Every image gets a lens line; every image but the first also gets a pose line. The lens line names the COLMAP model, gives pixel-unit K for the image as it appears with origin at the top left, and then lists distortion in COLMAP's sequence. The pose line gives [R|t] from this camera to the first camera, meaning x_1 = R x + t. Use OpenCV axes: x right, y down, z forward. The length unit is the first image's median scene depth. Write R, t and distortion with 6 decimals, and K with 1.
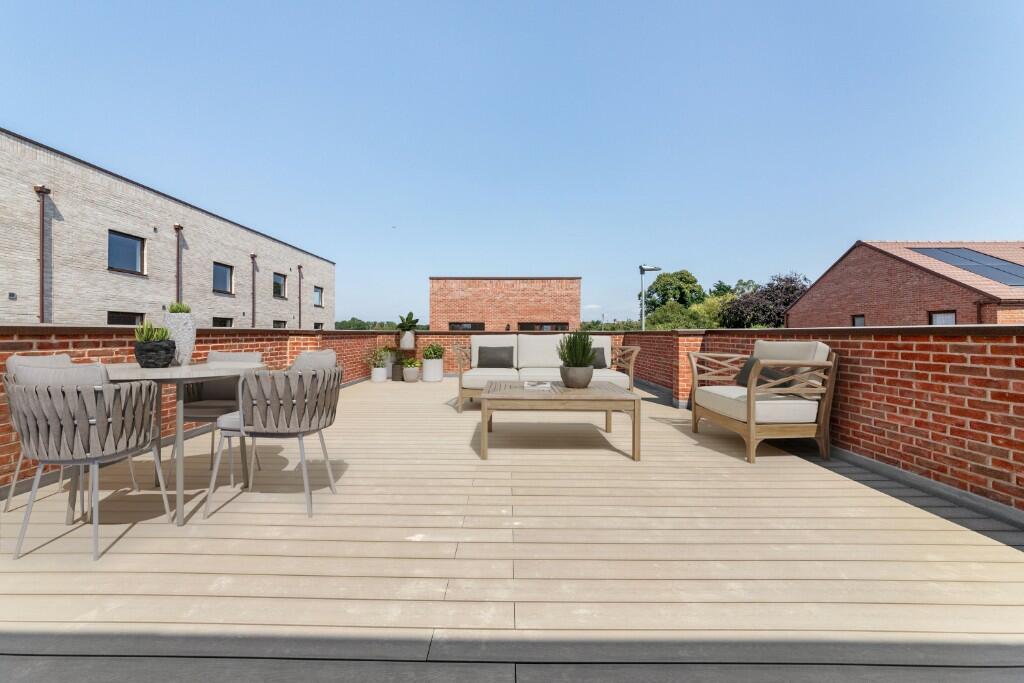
lens RADIAL K [[382.7, 0, 512.0], [0, 382.7, 341.5], [0, 0, 1]] dist [-0.008260, 0.000046]
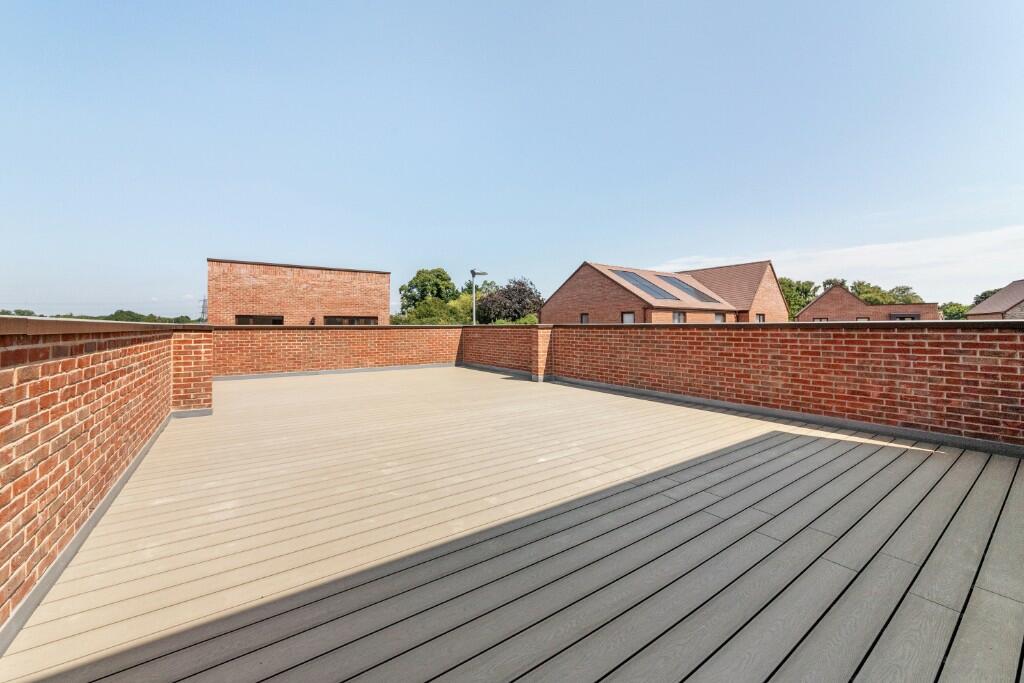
lens RADIAL K [[382.7, 0, 512.0], [0, 382.7, 341.5], [0, 0, 1]] dist [-0.008260, 0.000046]
pose [[0.821011, -0.024954, 0.570366, -0.172040], [0.015759, 0.999654, 0.021052, -0.000184], [-0.570694, -0.008295, 0.821121, -0.027708]]
